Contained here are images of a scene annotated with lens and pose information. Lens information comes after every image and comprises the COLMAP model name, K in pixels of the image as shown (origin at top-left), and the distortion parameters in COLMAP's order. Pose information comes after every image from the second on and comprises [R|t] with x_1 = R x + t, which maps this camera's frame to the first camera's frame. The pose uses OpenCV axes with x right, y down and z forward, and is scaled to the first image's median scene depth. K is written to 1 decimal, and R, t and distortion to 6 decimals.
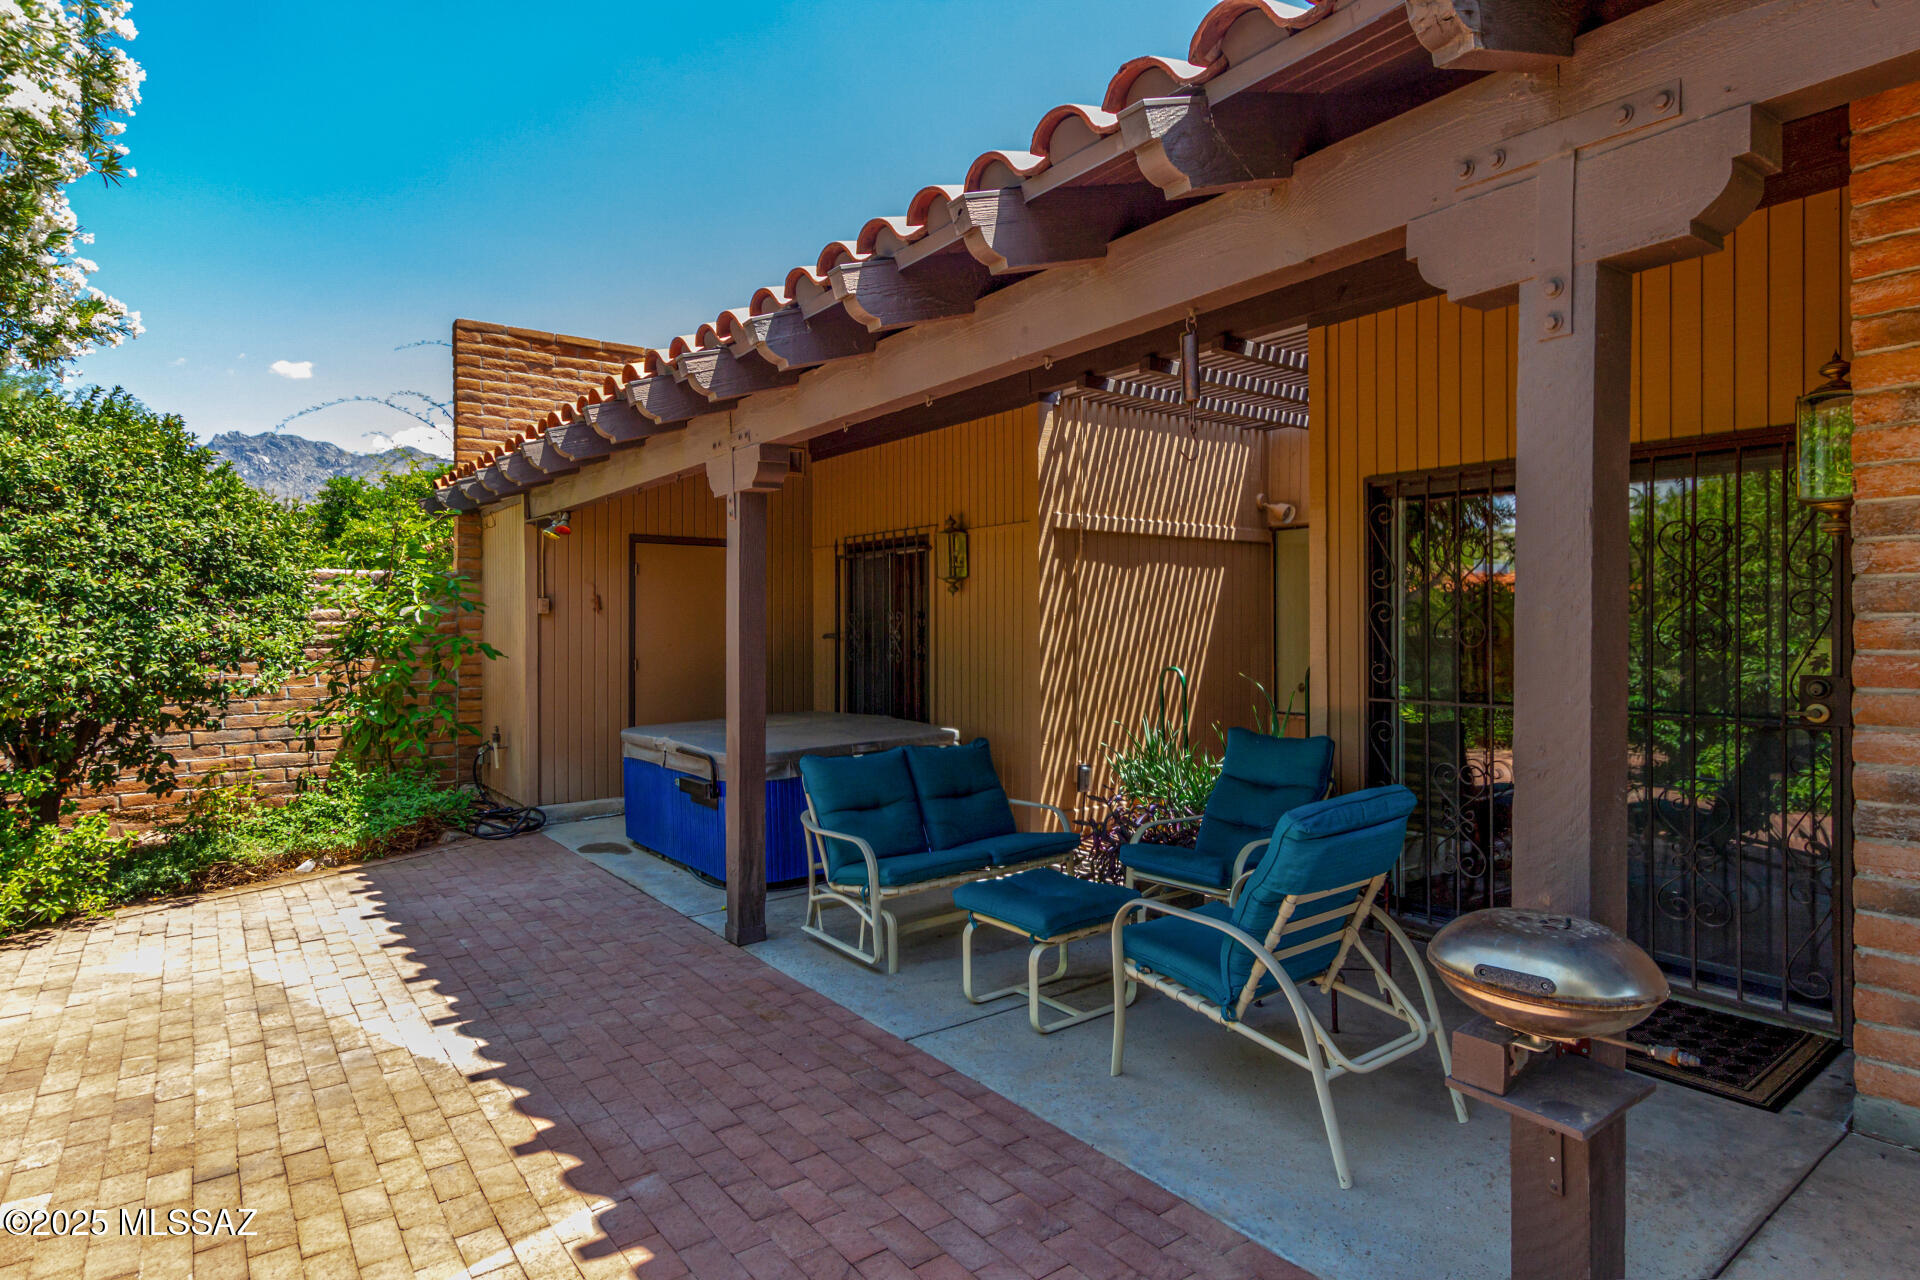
lens RADIAL K [[1010.8, 0, 950.2], [0, 1010.8, 623.7], [0, 0, 1]] dist [-0.001548, 0.000086]
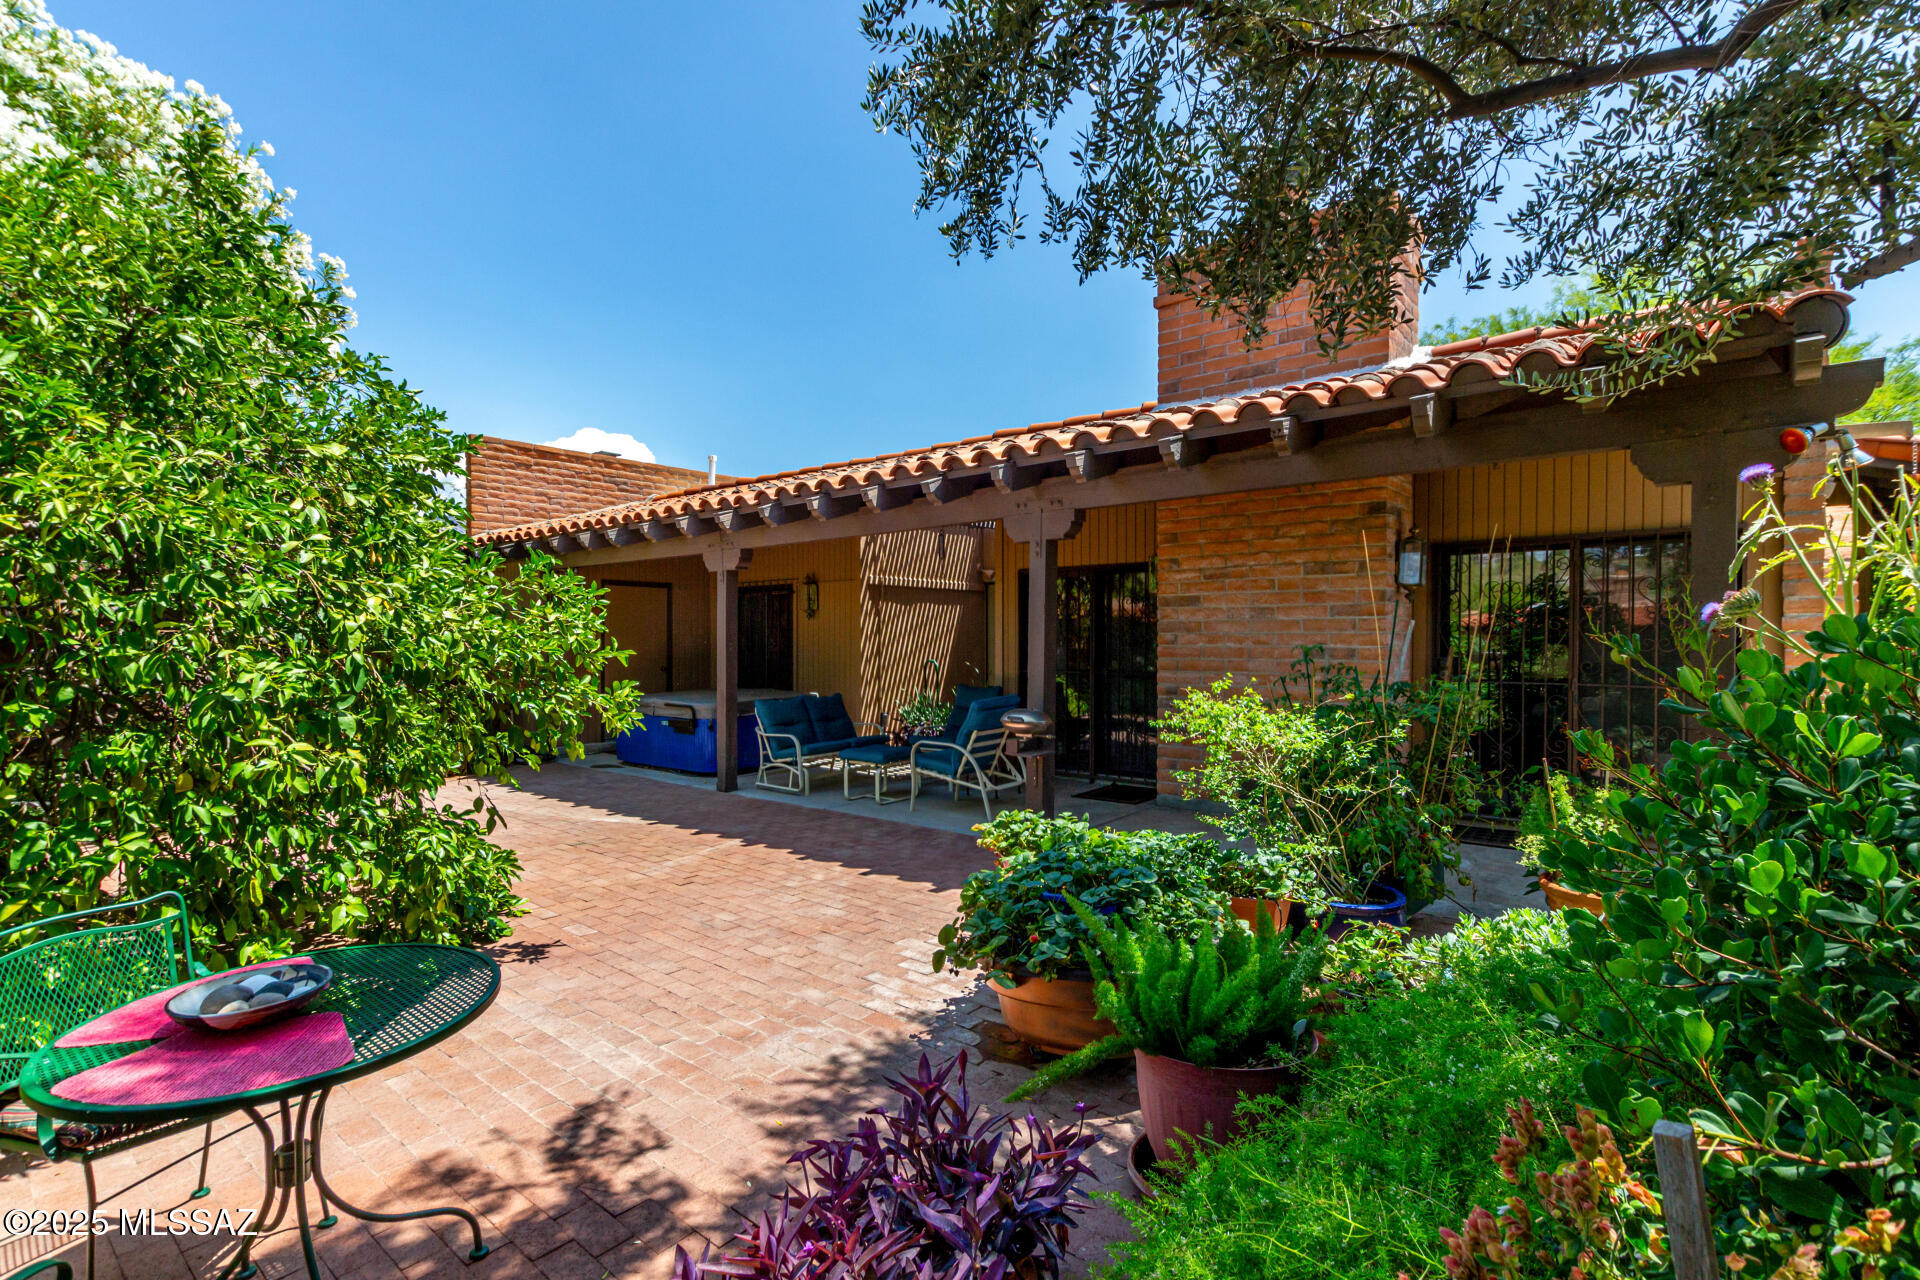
lens RADIAL K [[927.1, 0, 953.1], [0, 927.1, 636.0], [0, 0, 1]] dist [0.012868, -0.007208]
pose [[0.969563, 0.004099, 0.244806, -0.182386], [-0.003396, 0.999989, -0.003293, 0.005132], [-0.244817, 0.002361, 0.969566, -0.761202]]
